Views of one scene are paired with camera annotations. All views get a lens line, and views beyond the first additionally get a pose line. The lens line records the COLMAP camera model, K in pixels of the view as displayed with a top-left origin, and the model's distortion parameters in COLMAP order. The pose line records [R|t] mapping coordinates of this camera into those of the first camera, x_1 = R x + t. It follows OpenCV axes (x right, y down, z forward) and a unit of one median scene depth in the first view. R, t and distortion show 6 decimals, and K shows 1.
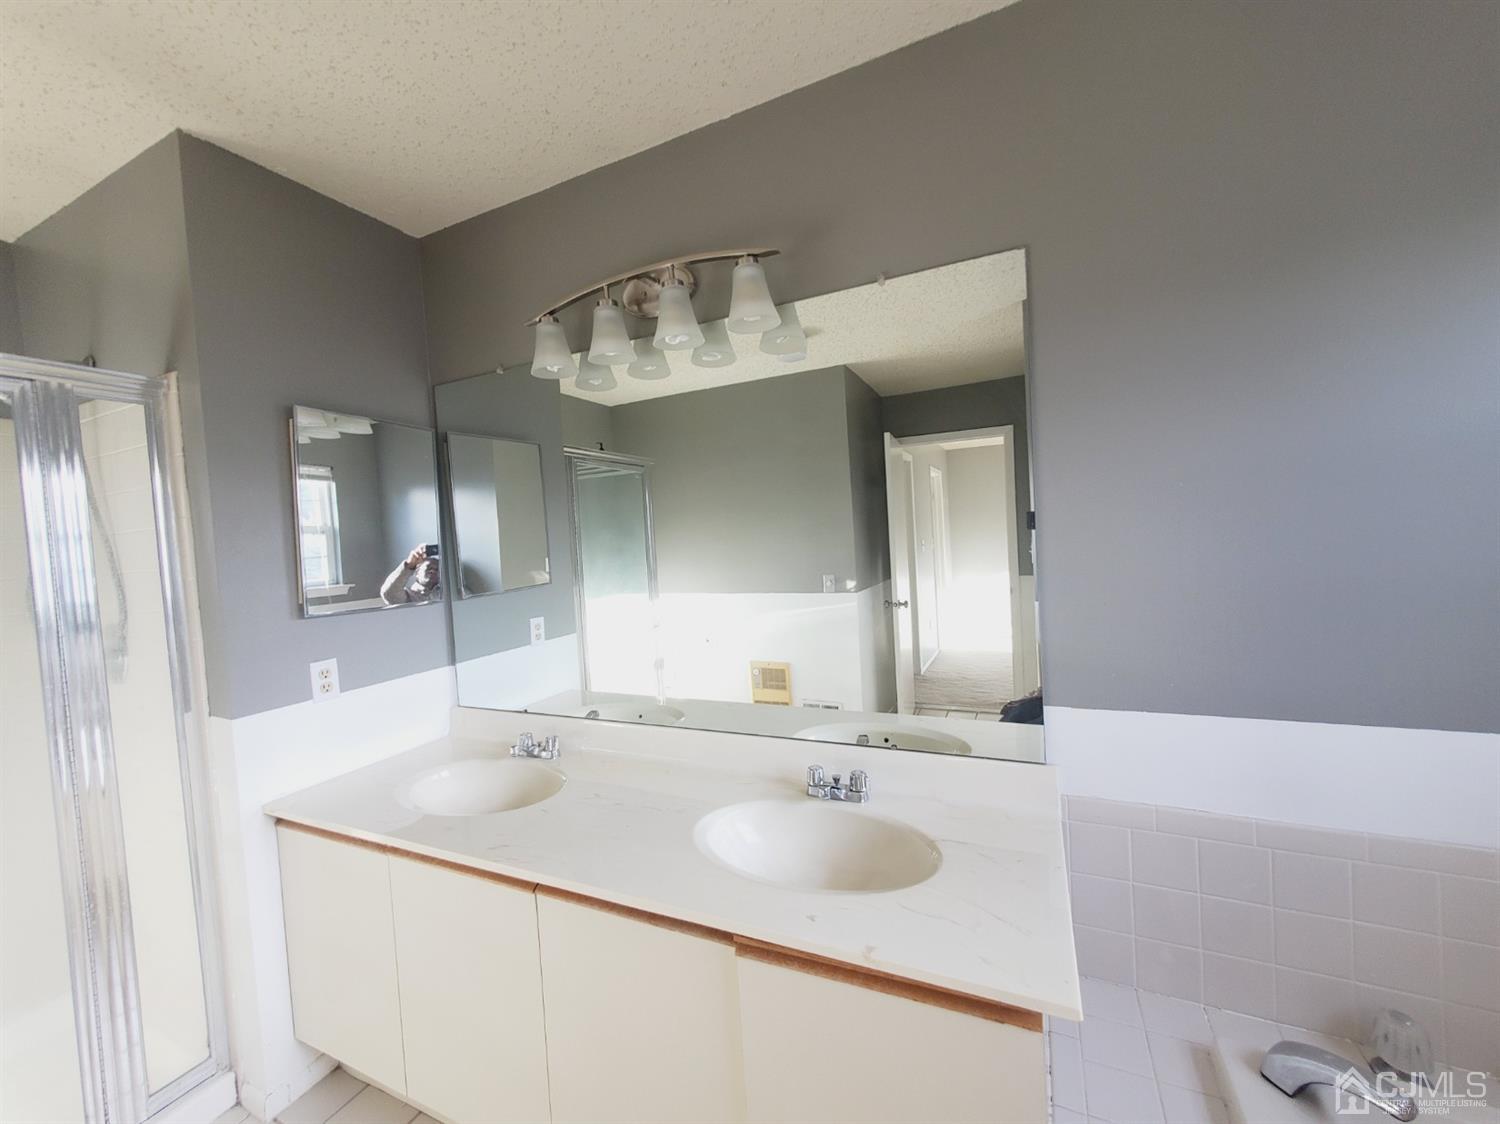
lens RADIAL K [[594.3, 0, 753.0], [0, 594.3, 557.6], [0, 0, 1]] dist [0.000211, 0.000236]
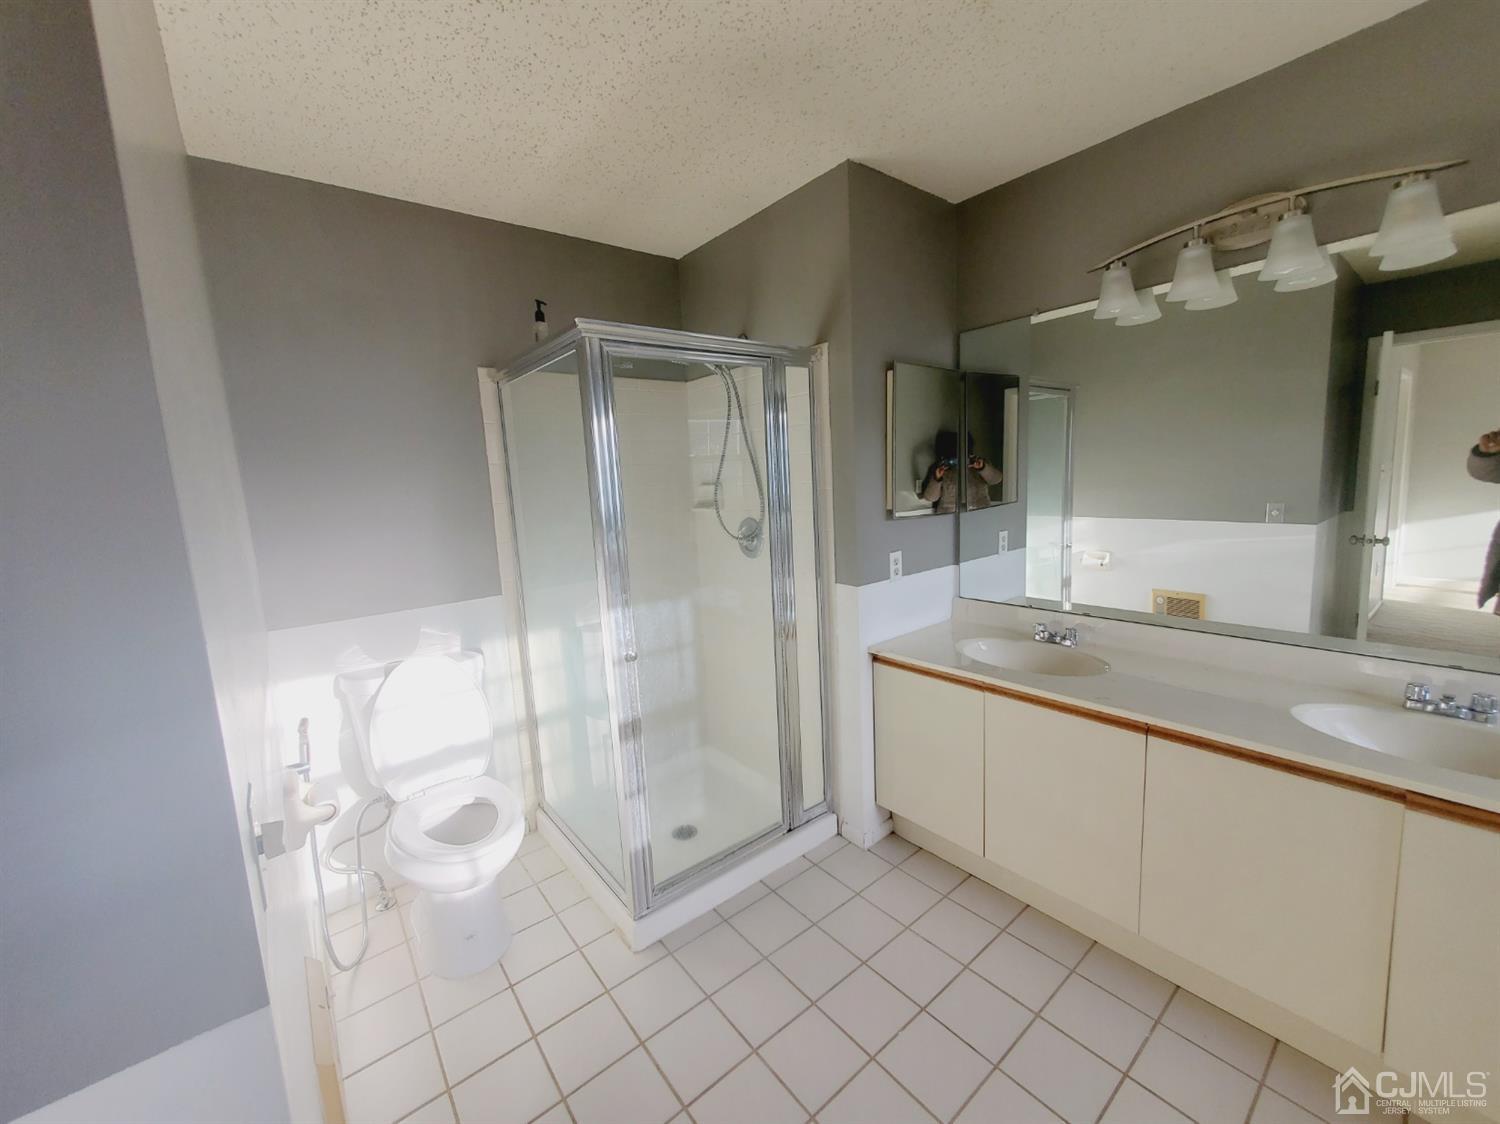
lens RADIAL K [[594.3, 0, 745.6], [0, 594.3, 556.3], [0, 0, 1]] dist [0.000211, 0.000236]
pose [[0.895960, 0.073519, -0.438007, -0.428779], [-0.016645, 0.991070, 0.132301, 0.008307], [0.443822, -0.111246, 0.889183, -0.361009]]
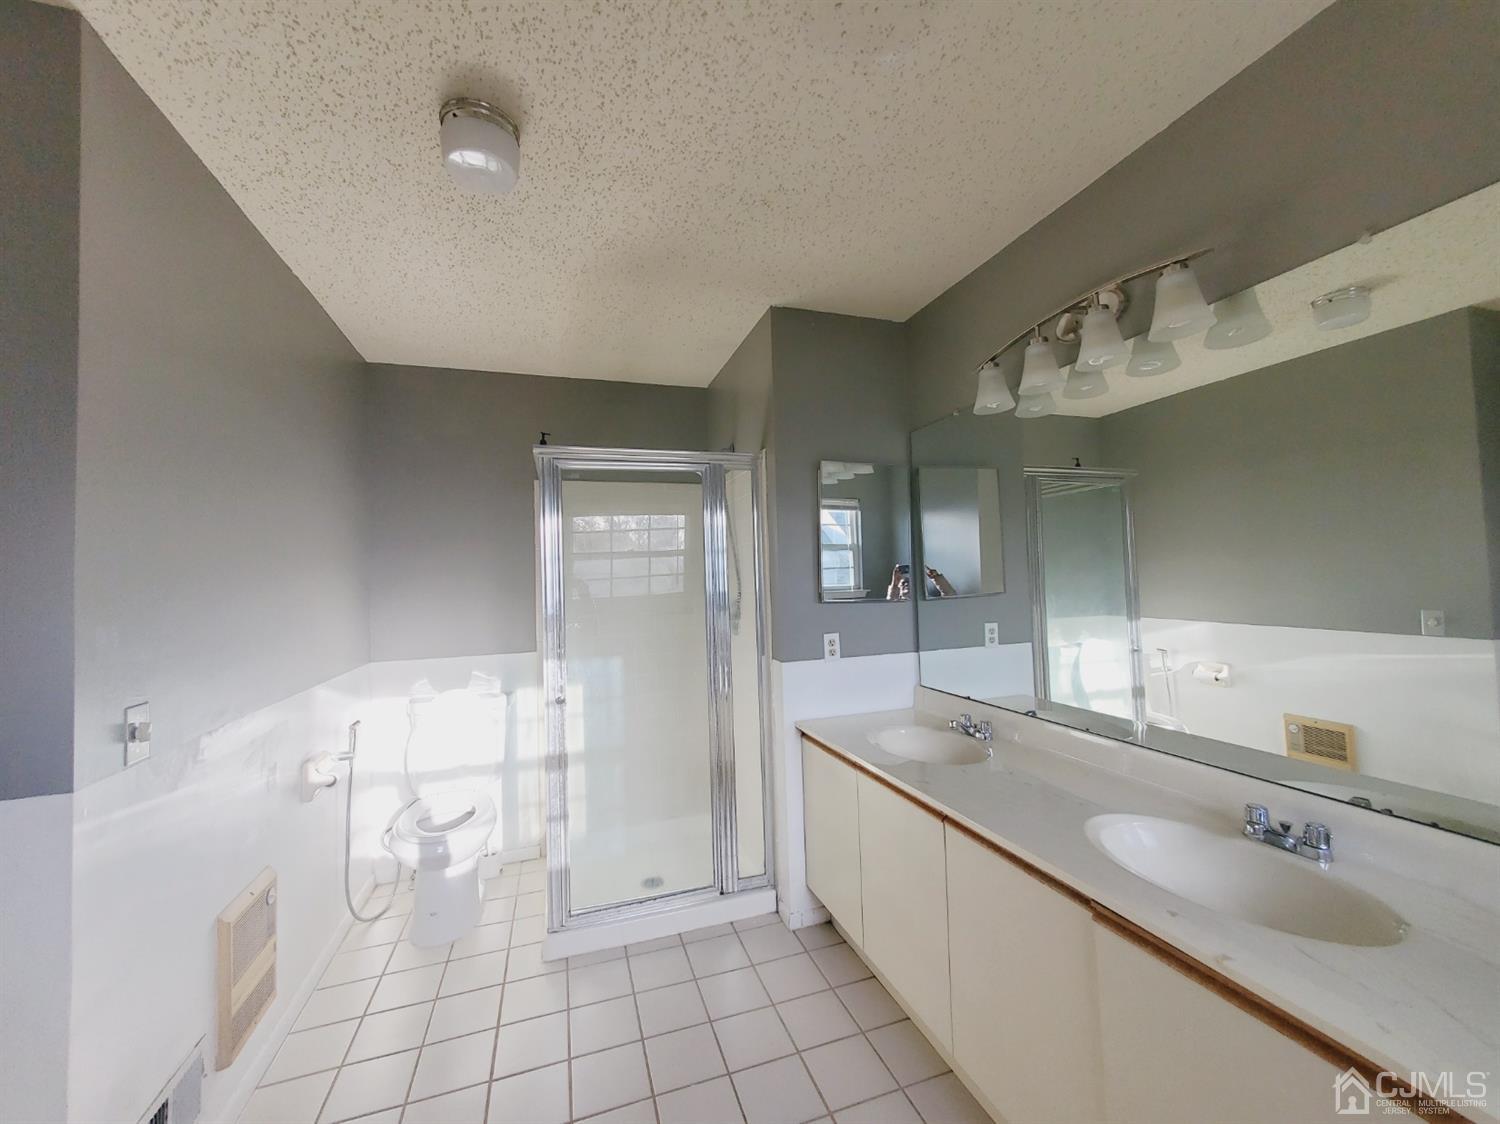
lens RADIAL K [[594.3, 0, 748.5], [0, 594.3, 557.6], [0, 0, 1]] dist [0.000211, 0.000236]
pose [[0.685508, 0.011207, -0.727979, 0.189087], [-0.036866, 0.999133, -0.019334, 0.023054], [0.727132, 0.040091, 0.685326, -0.144790]]
